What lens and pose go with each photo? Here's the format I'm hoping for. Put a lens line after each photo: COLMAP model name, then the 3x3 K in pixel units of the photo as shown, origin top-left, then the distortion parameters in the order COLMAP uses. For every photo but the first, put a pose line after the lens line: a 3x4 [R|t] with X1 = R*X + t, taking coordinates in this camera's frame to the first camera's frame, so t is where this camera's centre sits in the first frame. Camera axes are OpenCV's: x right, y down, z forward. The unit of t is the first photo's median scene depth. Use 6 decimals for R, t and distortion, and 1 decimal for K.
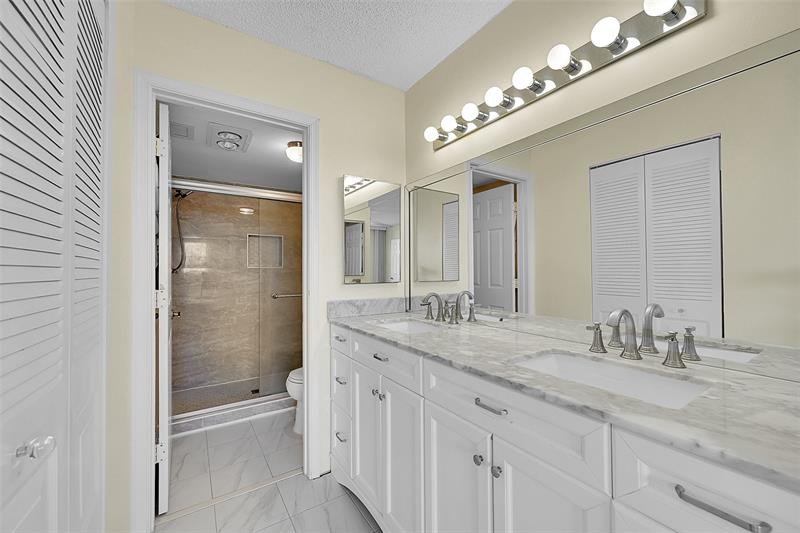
lens RADIAL K [[313.4, 0, 400.5], [0, 313.4, 268.5], [0, 0, 1]] dist [0.000947, 0.000091]
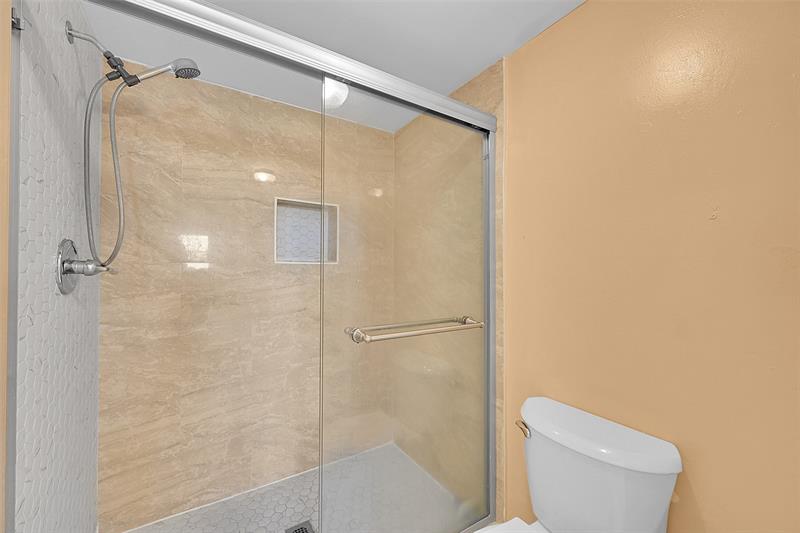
lens RADIAL K [[313.4, 0, 399.8], [0, 313.4, 268.7], [0, 0, 1]] dist [0.000947, 0.000091]
pose [[0.997311, 0.011474, -0.072376, -0.267887], [-0.010919, 0.999908, 0.008063, 0.000604], [0.072462, -0.007251, 0.997345, 0.545484]]
